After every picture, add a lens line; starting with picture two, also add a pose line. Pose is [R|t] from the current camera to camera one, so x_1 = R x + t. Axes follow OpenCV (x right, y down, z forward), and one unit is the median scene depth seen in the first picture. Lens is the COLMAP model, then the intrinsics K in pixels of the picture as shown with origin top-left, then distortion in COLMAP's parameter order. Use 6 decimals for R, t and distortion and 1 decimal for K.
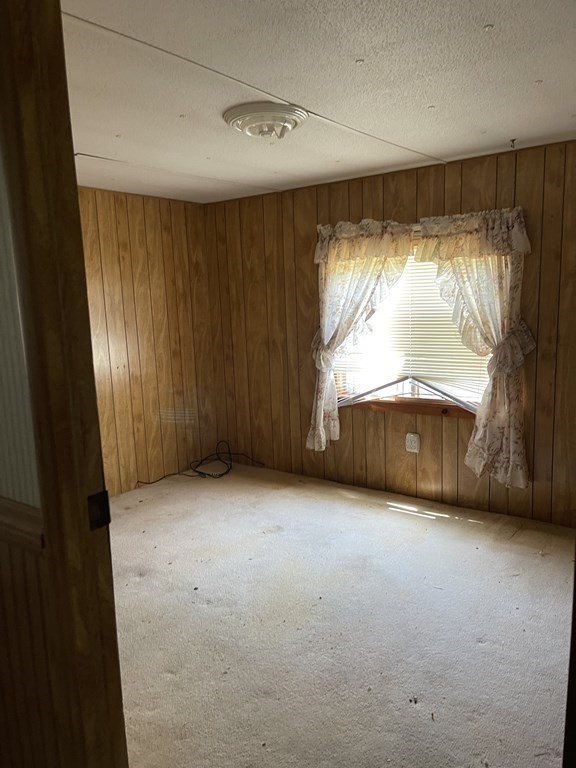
lens RADIAL K [[575.7, 0, 287.1], [0, 575.7, 385.4], [0, 0, 1]] dist [0.002013, -0.001580]
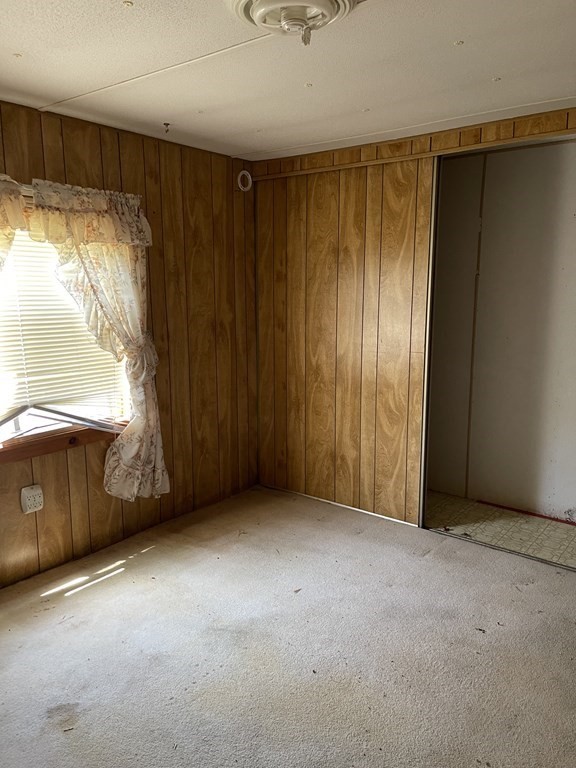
lens RADIAL K [[575.7, 0, 287.7], [0, 575.7, 384.5], [0, 0, 1]] dist [0.002013, -0.001580]
pose [[0.020235, -0.130628, 0.991225, -0.492096], [0.153923, 0.980015, 0.126008, -0.084389], [-0.987876, 0.150023, 0.039938, 0.701760]]
